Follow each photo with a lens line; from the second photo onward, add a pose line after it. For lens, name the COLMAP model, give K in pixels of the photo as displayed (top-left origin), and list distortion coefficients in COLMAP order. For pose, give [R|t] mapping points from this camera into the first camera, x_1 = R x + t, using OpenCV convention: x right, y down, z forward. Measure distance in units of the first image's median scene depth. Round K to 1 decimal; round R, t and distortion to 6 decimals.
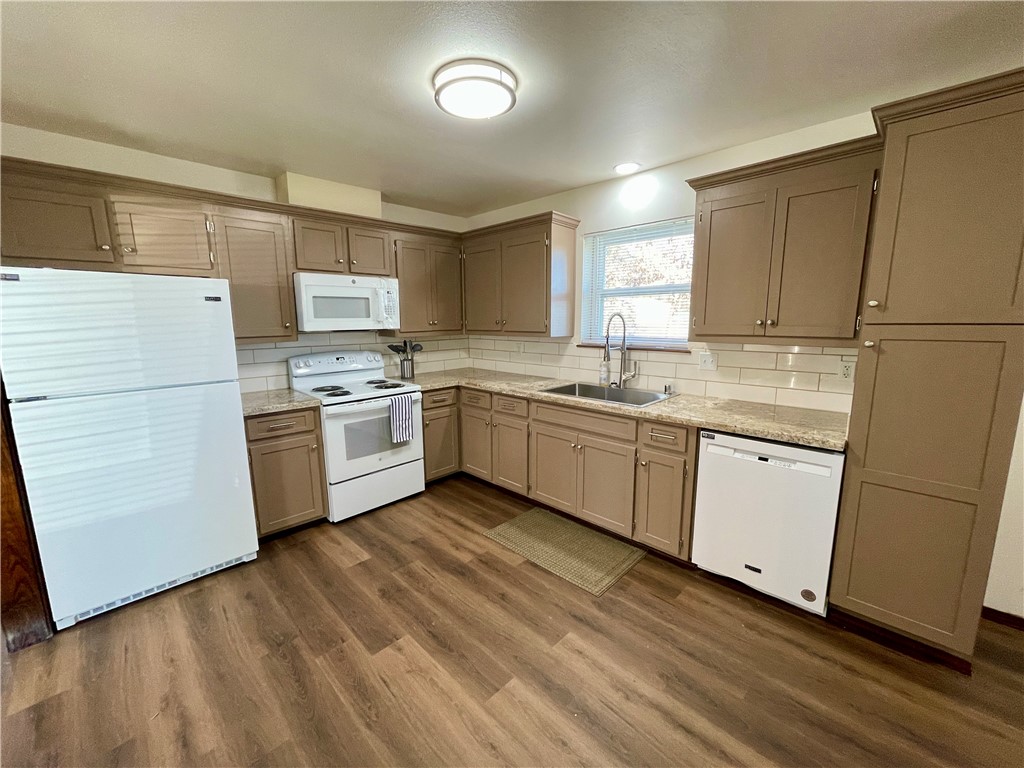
lens RADIAL K [[412.2, 0, 512.2], [0, 412.2, 384.3], [0, 0, 1]] dist [-0.006068, 0.000513]
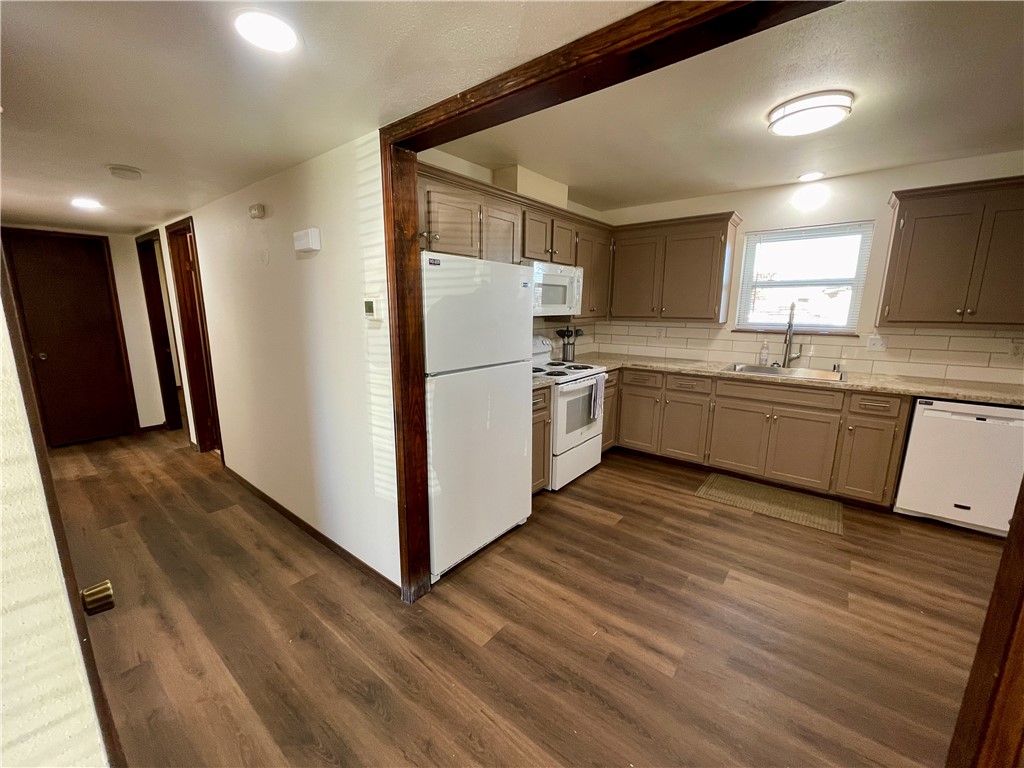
lens RADIAL K [[412.2, 0, 510.3], [0, 412.2, 384.2], [0, 0, 1]] dist [-0.006068, 0.000513]
pose [[0.995003, -0.008684, 0.099463, -0.746034], [0.006184, 0.999658, 0.025419, 0.025432], [-0.099650, -0.024676, 0.994717, -0.085171]]
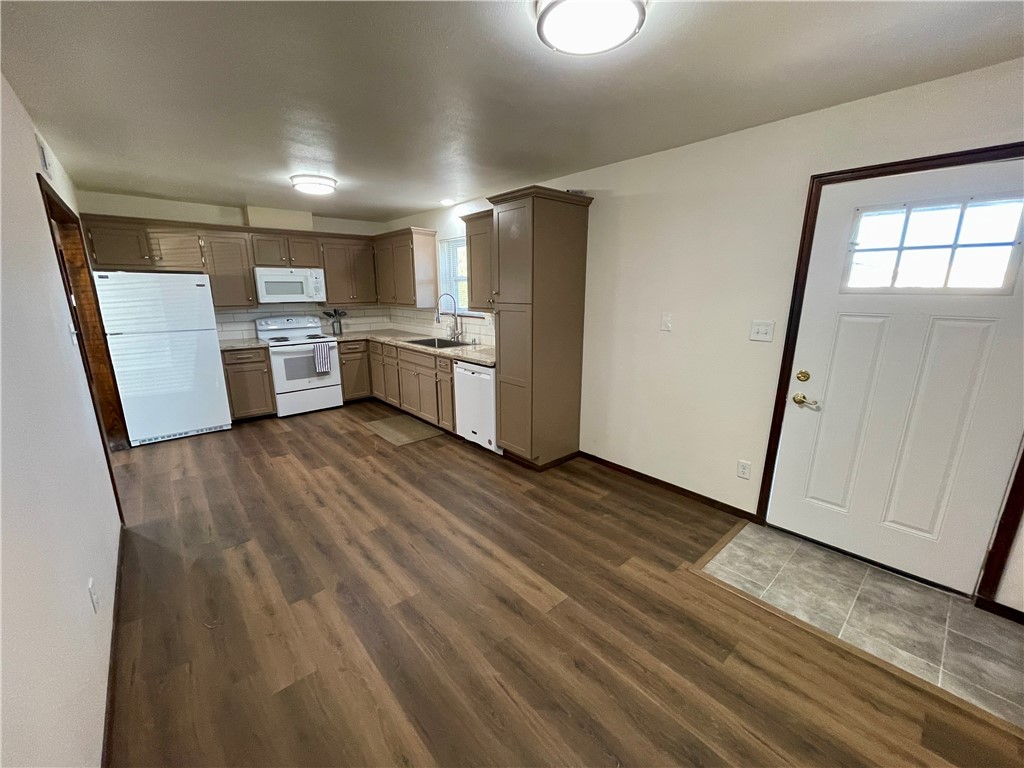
lens RADIAL K [[412.2, 0, 512.4], [0, 412.2, 384.5], [0, 0, 1]] dist [-0.006068, 0.000513]
pose [[0.997536, 0.023699, -0.066026, 0.716232], [-0.019212, 0.997515, 0.067783, 0.079046], [0.067469, -0.066348, 0.995513, -0.697150]]
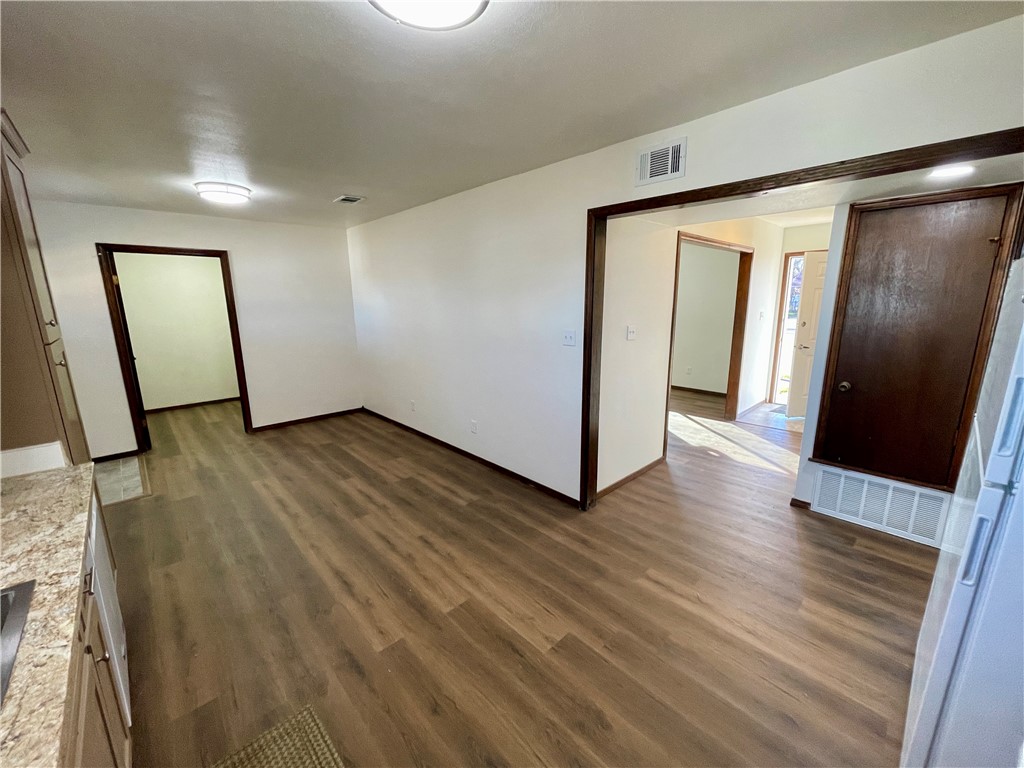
lens RADIAL K [[412.2, 0, 508.8], [0, 412.2, 383.7], [0, 0, 1]] dist [-0.006068, 0.000513]
pose [[-0.998800, 0.012804, 0.047271, -0.166432], [0.029334, 0.929333, 0.368077, -0.252316], [-0.039218, 0.369022, -0.928593, 1.235799]]
